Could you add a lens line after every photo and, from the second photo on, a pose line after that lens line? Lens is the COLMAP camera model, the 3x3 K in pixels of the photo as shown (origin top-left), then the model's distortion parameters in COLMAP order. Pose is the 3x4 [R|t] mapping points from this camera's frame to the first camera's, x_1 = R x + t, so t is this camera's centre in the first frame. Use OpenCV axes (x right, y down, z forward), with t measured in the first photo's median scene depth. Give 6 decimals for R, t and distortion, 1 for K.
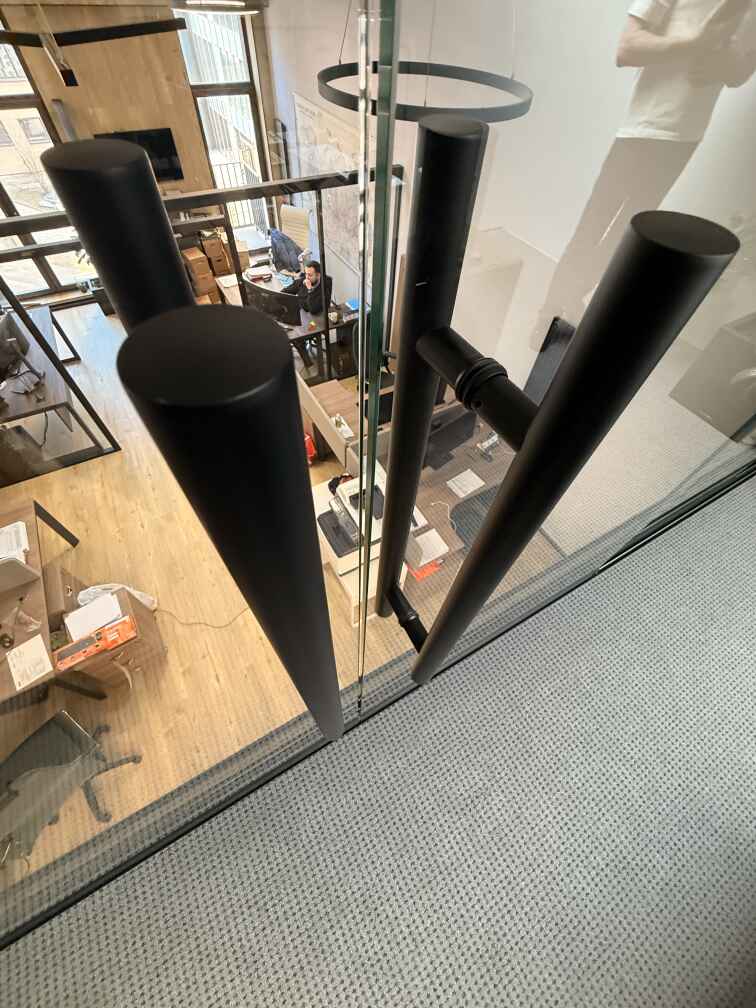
lens RADIAL K [[402.0, 0, 376.7], [0, 402.0, 503.5], [0, 0, 1]] dist [-0.001188, 0.000126]
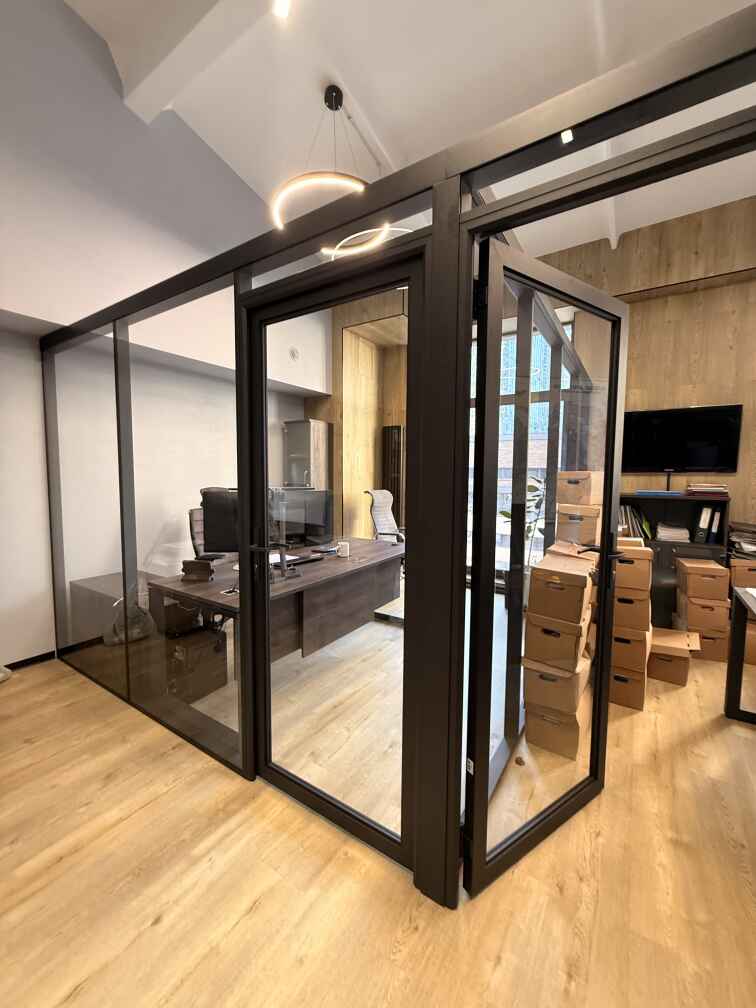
lens RADIAL K [[402.0, 0, 373.7], [0, 402.0, 504.2], [0, 0, 1]] dist [-0.001188, 0.000126]
pose [[0.456940, 0.026417, -0.889105, -0.257104], [-0.720556, 0.597067, -0.352577, -0.244666], [0.521541, 0.801757, 0.291858, 0.755018]]
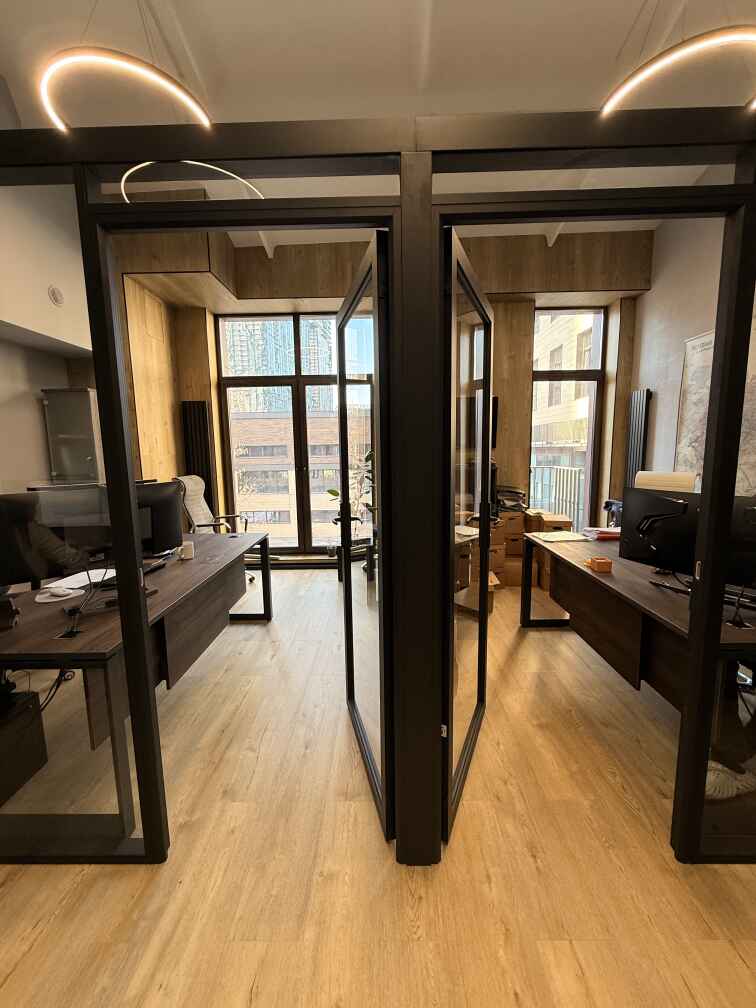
lens RADIAL K [[402.0, 0, 377.4], [0, 402.0, 505.3], [0, 0, 1]] dist [-0.001188, 0.000126]
pose [[0.862461, 0.009696, -0.506030, -0.359114], [-0.380240, 0.672275, -0.635188, -0.186862], [0.334033, 0.740238, 0.583498, 0.699707]]
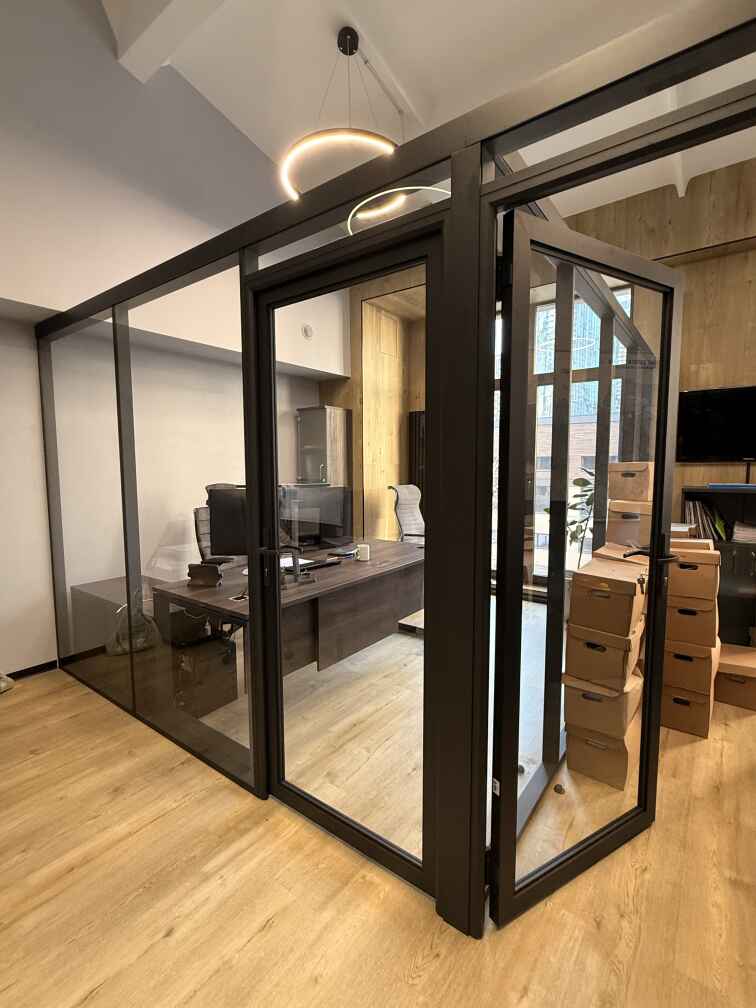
lens RADIAL K [[466.3, 0, 371.9], [0, 466.3, 508.9], [0, 0, 1]] dist [-0.003343, 0.001438]
pose [[0.399319, 0.040052, -0.915937, -0.236088], [-0.737981, 0.606828, -0.295200, -0.243878], [0.543993, 0.793823, 0.271876, 0.751824]]
